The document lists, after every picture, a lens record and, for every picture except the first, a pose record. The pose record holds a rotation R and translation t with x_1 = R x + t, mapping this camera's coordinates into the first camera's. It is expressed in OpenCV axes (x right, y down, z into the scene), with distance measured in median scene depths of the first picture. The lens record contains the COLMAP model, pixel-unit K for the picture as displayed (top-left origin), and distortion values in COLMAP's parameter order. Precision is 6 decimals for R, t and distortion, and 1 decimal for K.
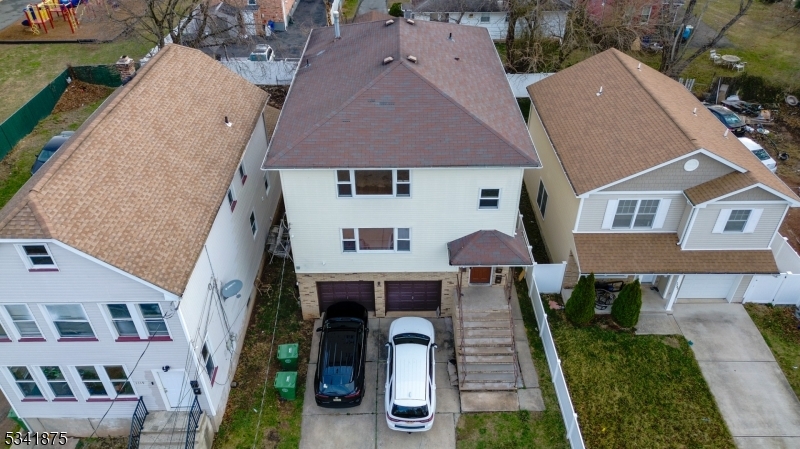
lens RADIAL K [[568.7, 0, 400.0], [0, 568.7, 224.5], [0, 0, 1]] dist [0.024400, -0.003754]
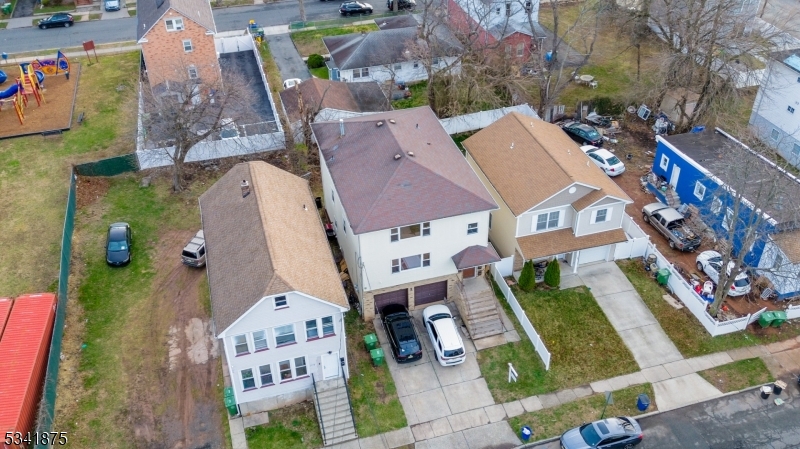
lens RADIAL K [[700.7, 0, 400.0], [0, 700.7, 224.5], [0, 0, 1]] dist [0.052956, -0.000326]
pose [[0.963599, -0.171610, 0.205004, -0.473807], [0.172779, 0.984884, 0.012320, -0.115719], [-0.204019, 0.023548, 0.978684, -1.025799]]
